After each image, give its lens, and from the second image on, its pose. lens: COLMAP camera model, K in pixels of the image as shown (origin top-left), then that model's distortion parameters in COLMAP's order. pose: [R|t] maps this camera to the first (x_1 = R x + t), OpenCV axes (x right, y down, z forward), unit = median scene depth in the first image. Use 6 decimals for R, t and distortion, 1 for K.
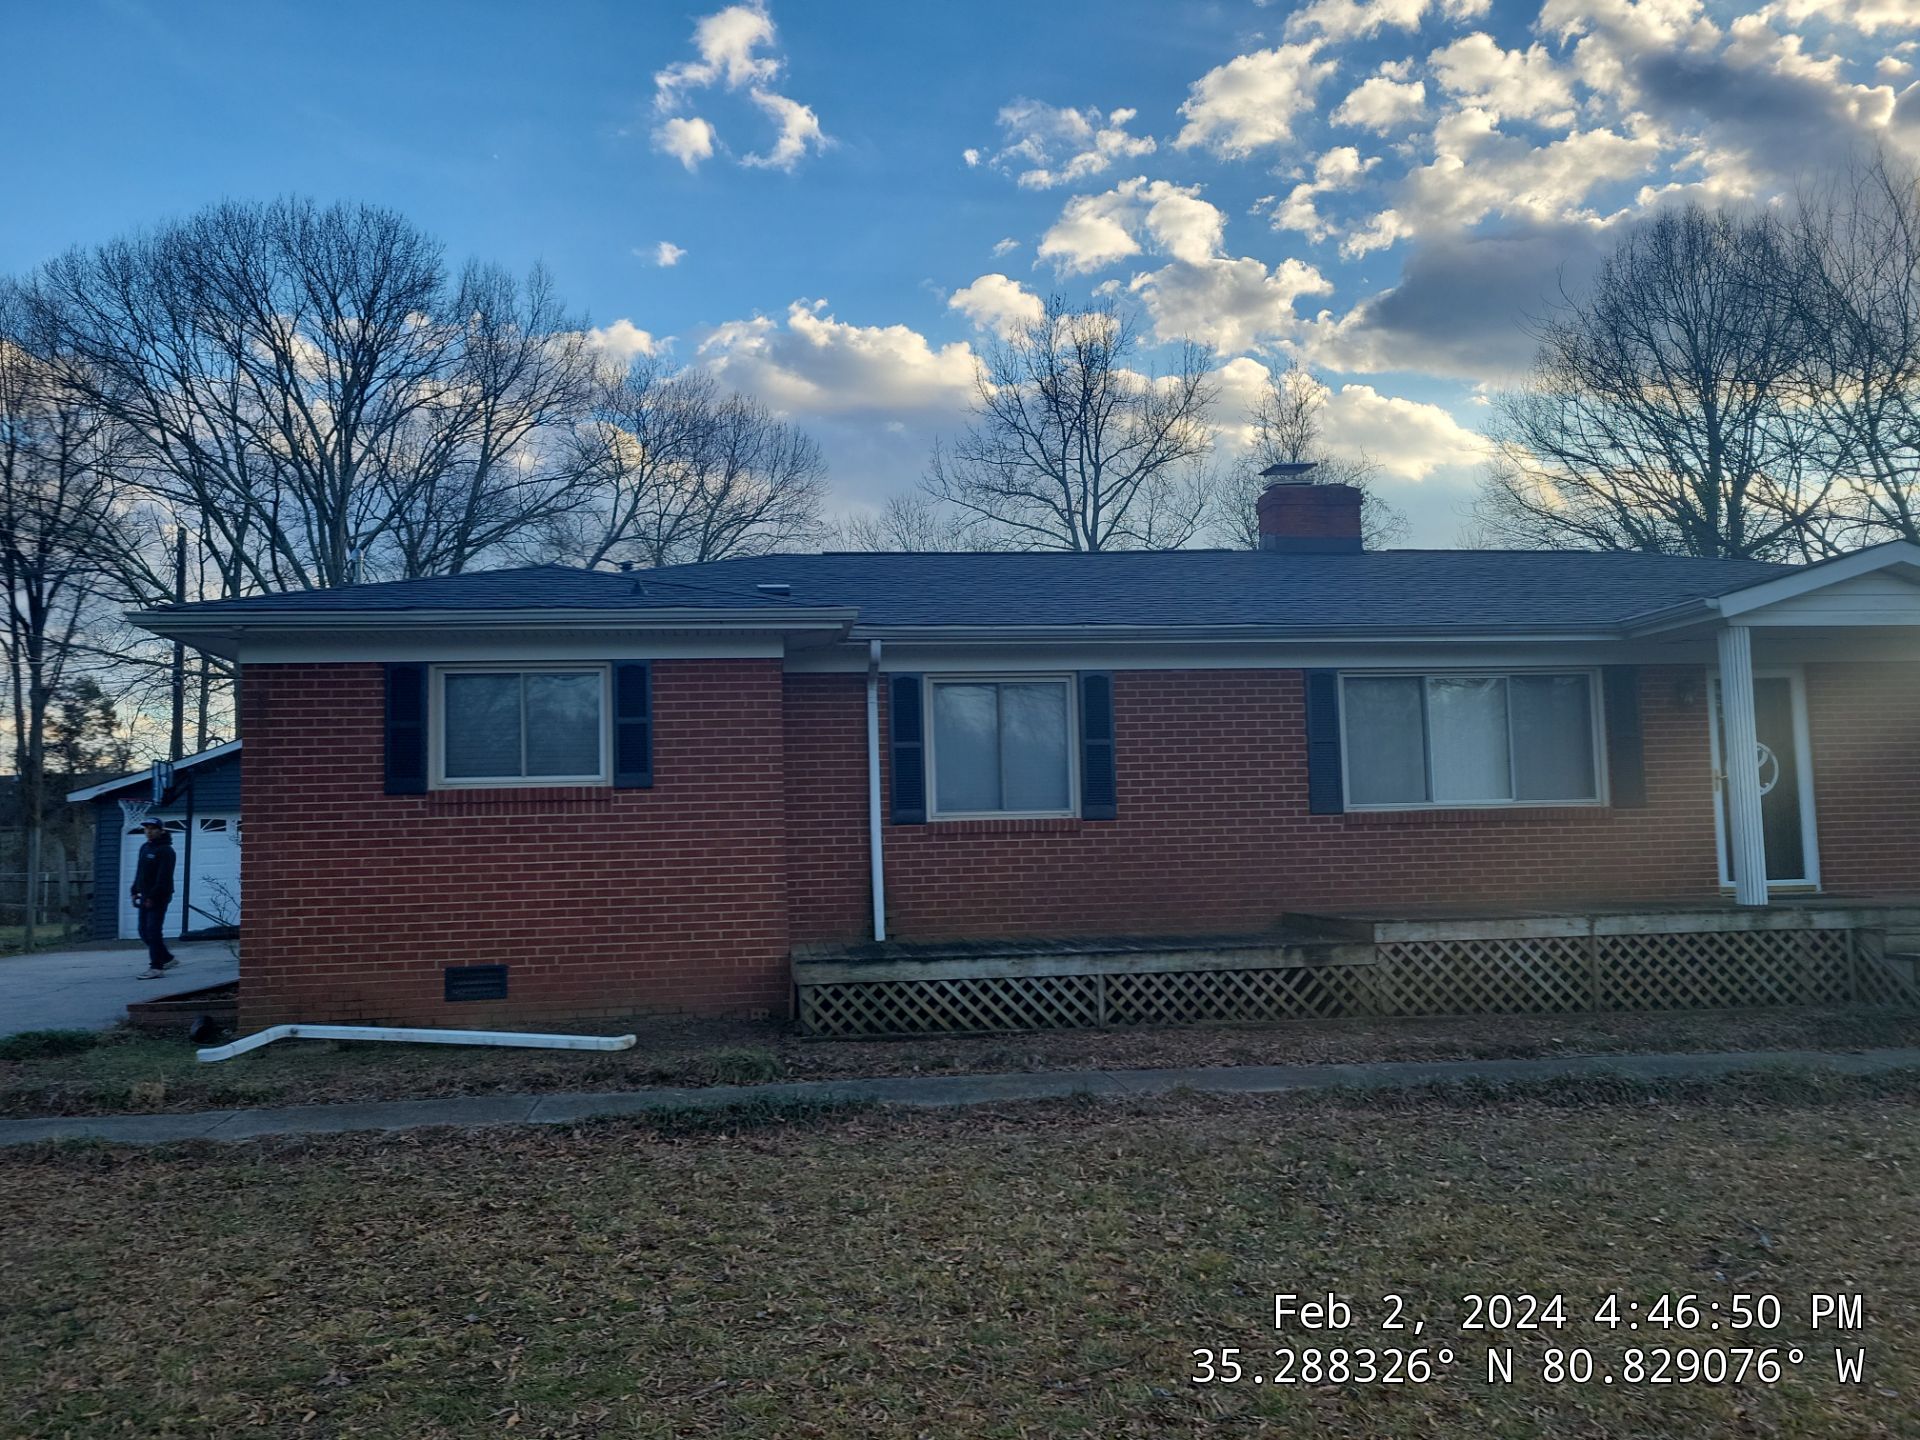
lens RADIAL K [[1554.5, 0, 964.4], [0, 1554.5, 681.5], [0, 0, 1]] dist [0.074612, -0.014439]
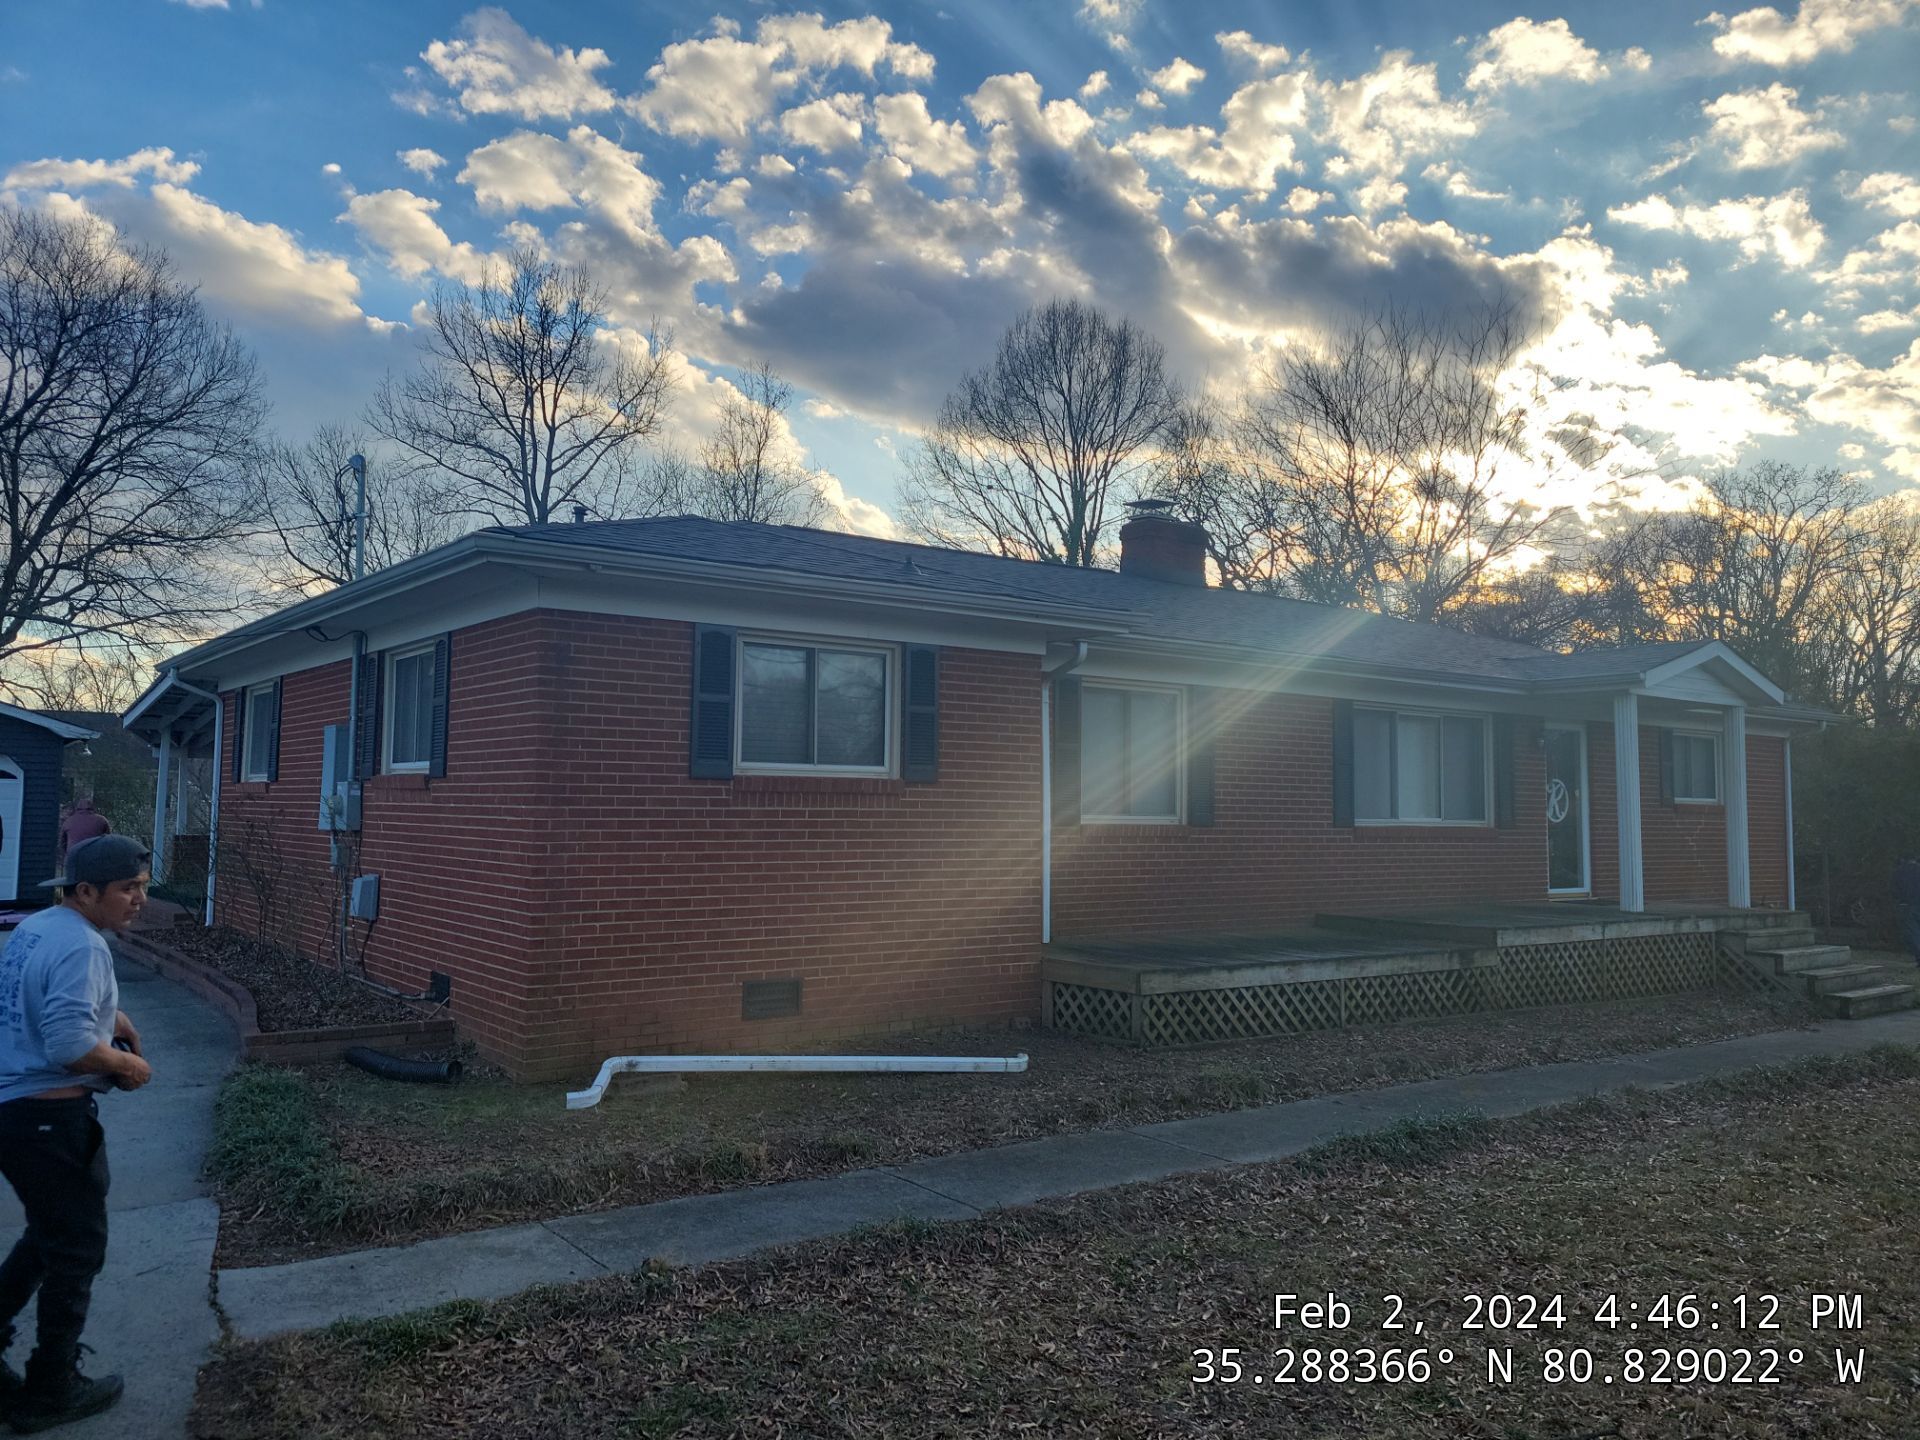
lens RADIAL K [[1496.2, 0, 1014.3], [0, 1496.2, 719.1], [0, 0, 1]] dist [0.136909, 0.003551]
pose [[0.860964, 0.066733, 0.504270, -0.621045], [-0.084196, 0.996378, 0.011895, 0.016068], [-0.501650, -0.052699, 0.863464, 0.215480]]
